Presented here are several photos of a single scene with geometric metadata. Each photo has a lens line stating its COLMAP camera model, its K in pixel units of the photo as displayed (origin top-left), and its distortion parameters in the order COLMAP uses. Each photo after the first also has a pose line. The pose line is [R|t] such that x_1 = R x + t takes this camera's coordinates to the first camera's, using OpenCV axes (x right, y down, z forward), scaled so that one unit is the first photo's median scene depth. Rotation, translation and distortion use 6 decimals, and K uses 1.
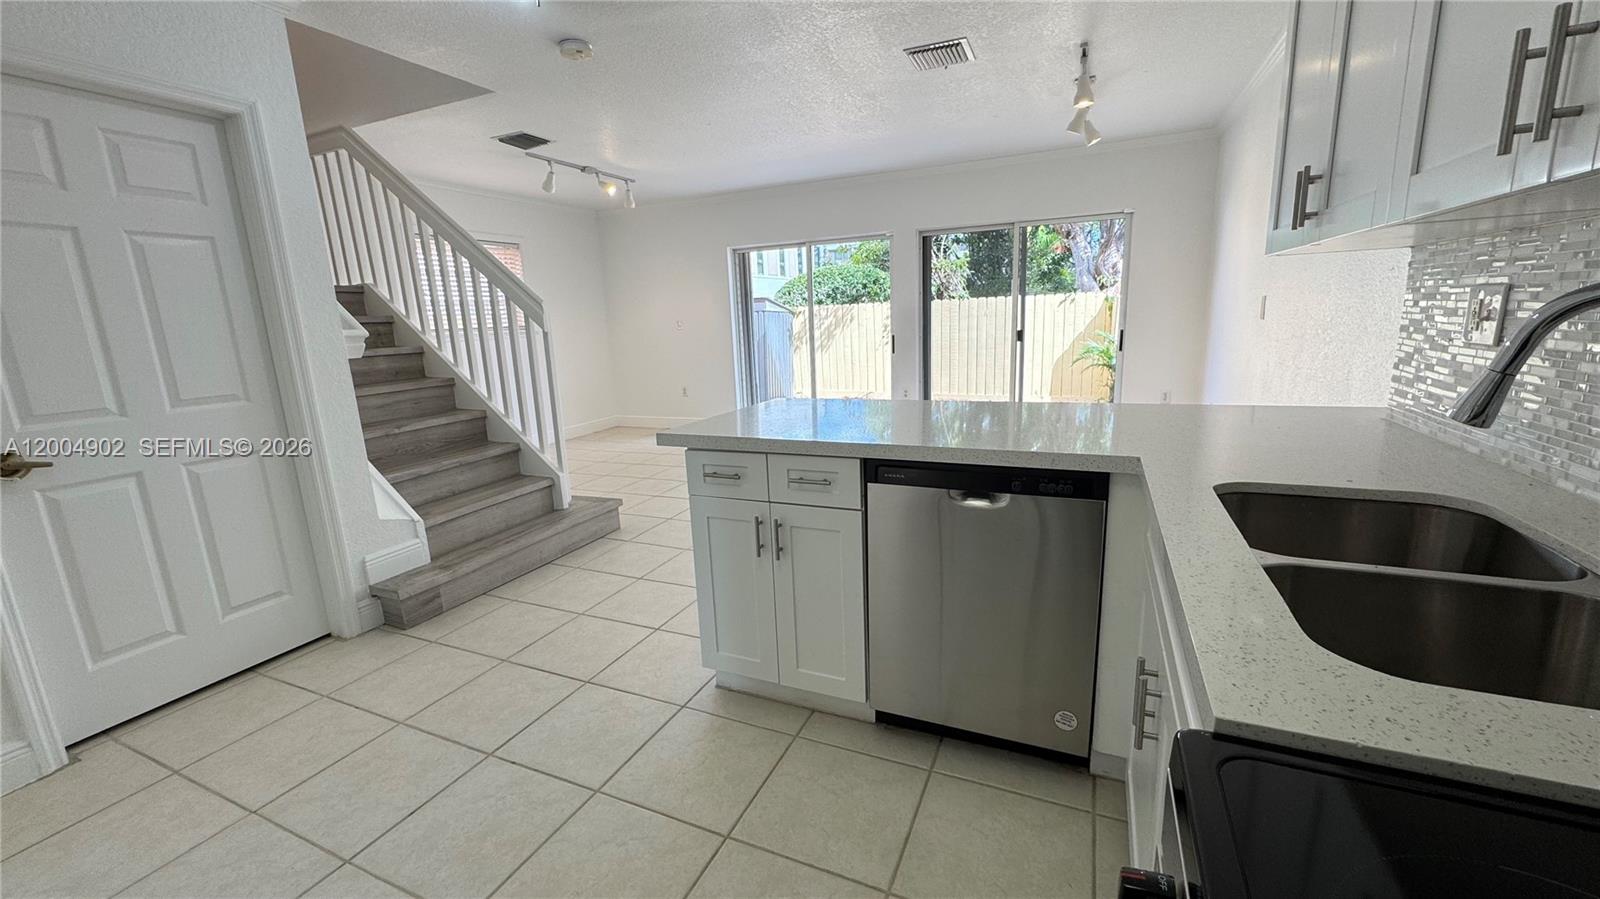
lens RADIAL K [[636.9, 0, 796.7], [0, 636.9, 449.2], [0, 0, 1]] dist [-0.002614, 0.000094]
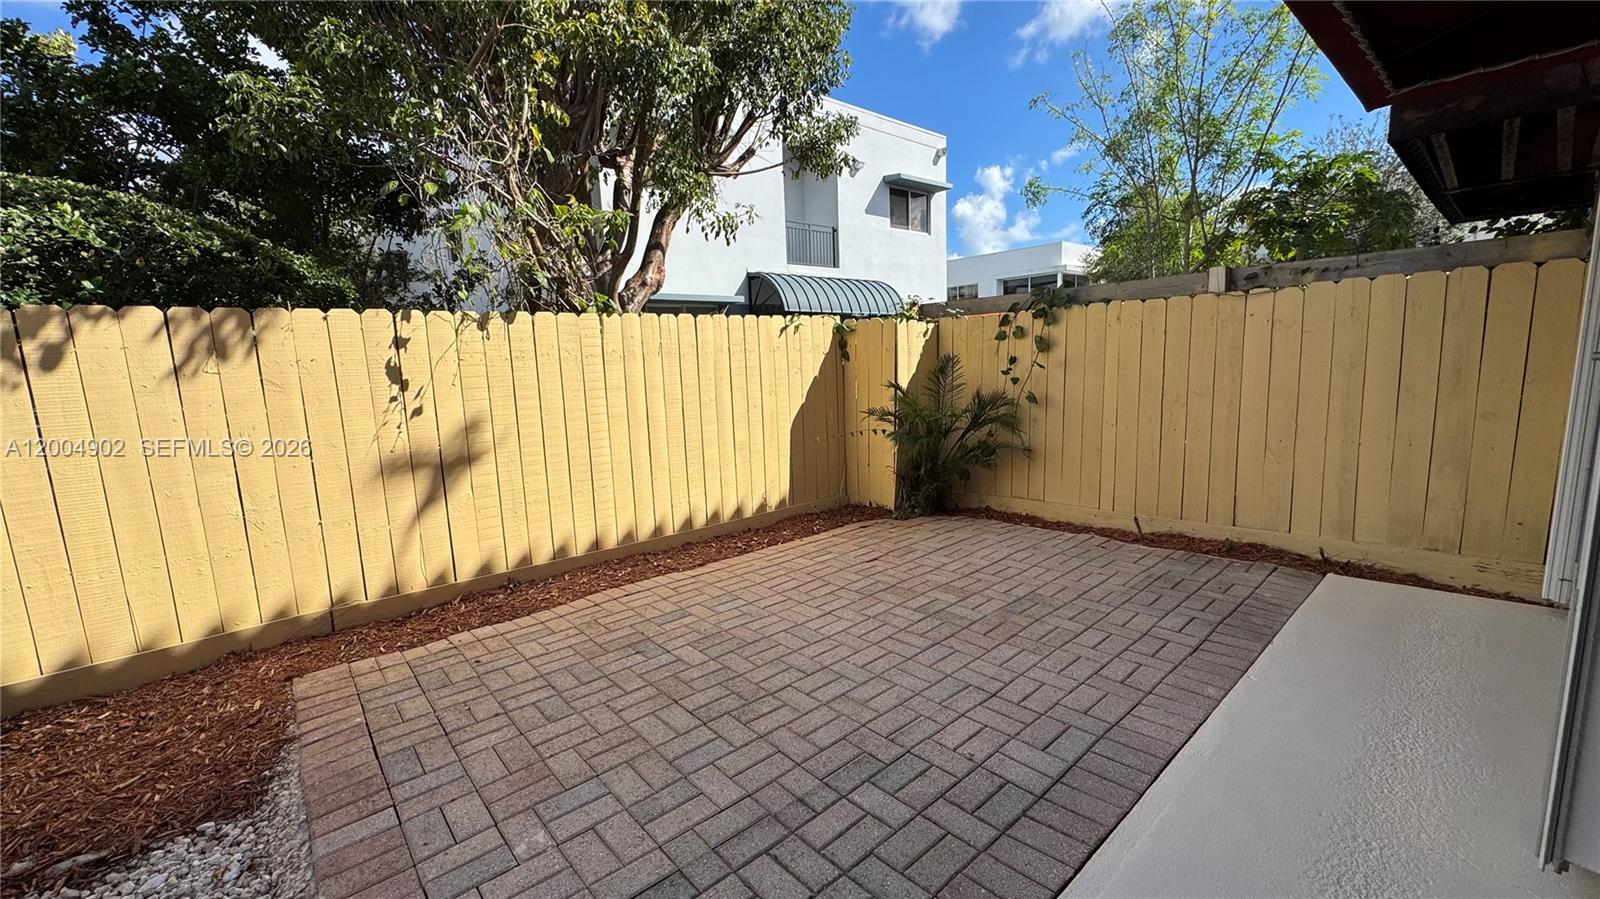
lens RADIAL K [[636.9, 0, 797.9], [0, 636.9, 448.6], [0, 0, 1]] dist [-0.002614, 0.000094]
pose [[0.406978, -0.102614, 0.907656, -0.171321], [0.211222, 0.977311, 0.015780, -0.359855], [-0.888681, 0.185294, 0.419418, 1.997614]]
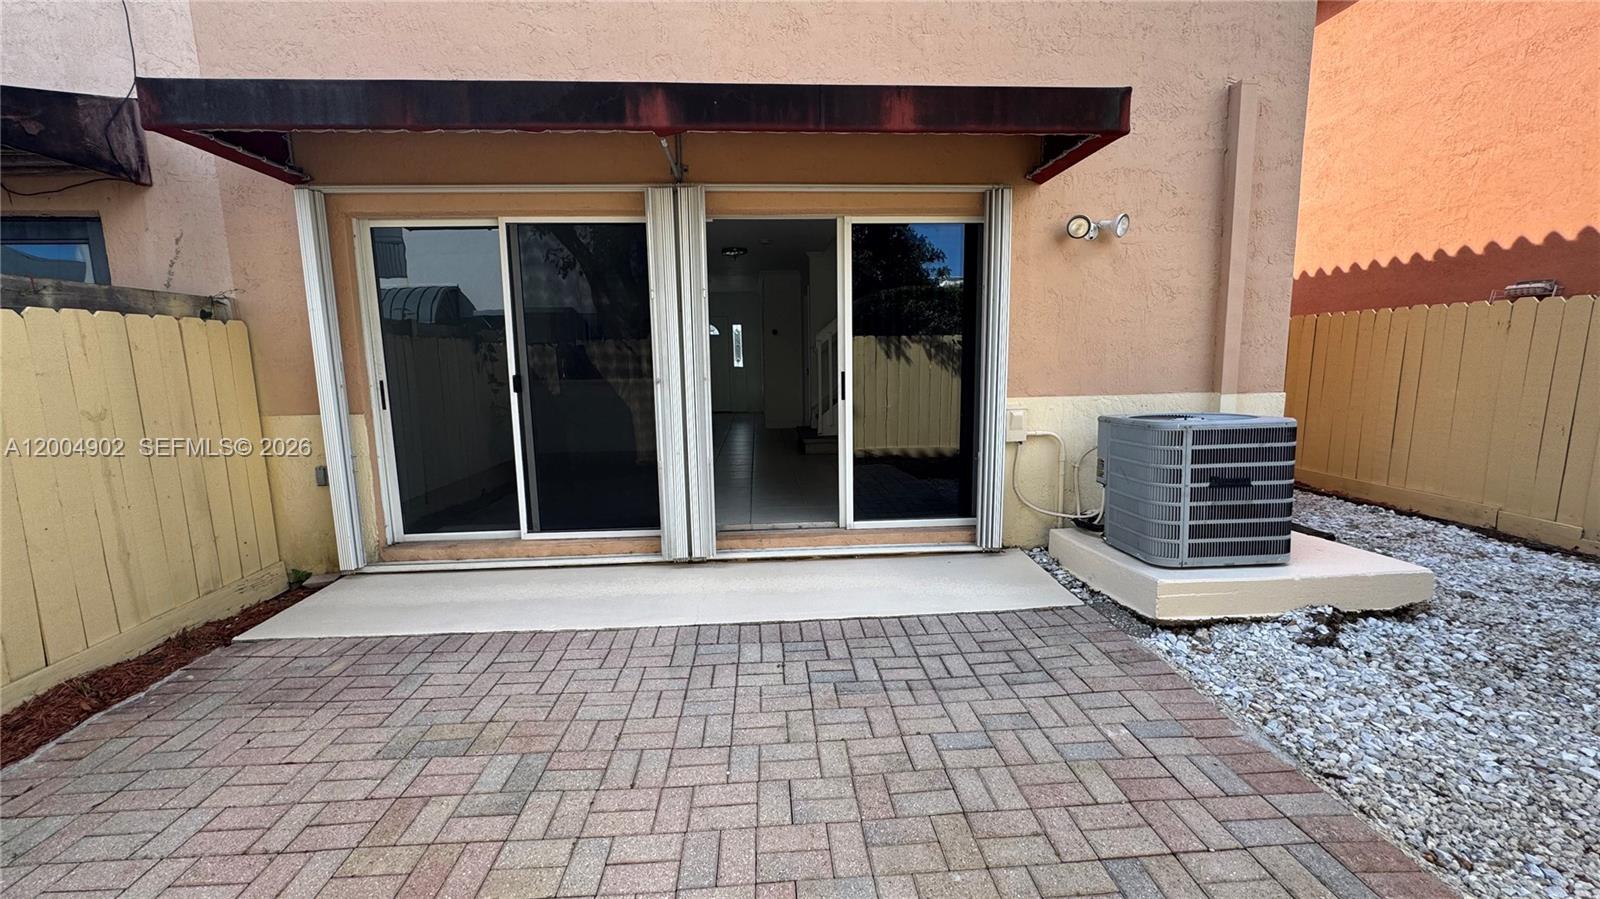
lens RADIAL K [[636.9, 0, 797.2], [0, 636.9, 451.6], [0, 0, 1]] dist [-0.002614, 0.000094]
pose [[-0.881533, 0.122455, -0.455966, 0.631401], [-0.044889, 0.939663, 0.339144, -0.547862], [0.469984, 0.319434, -0.822847, 2.671395]]
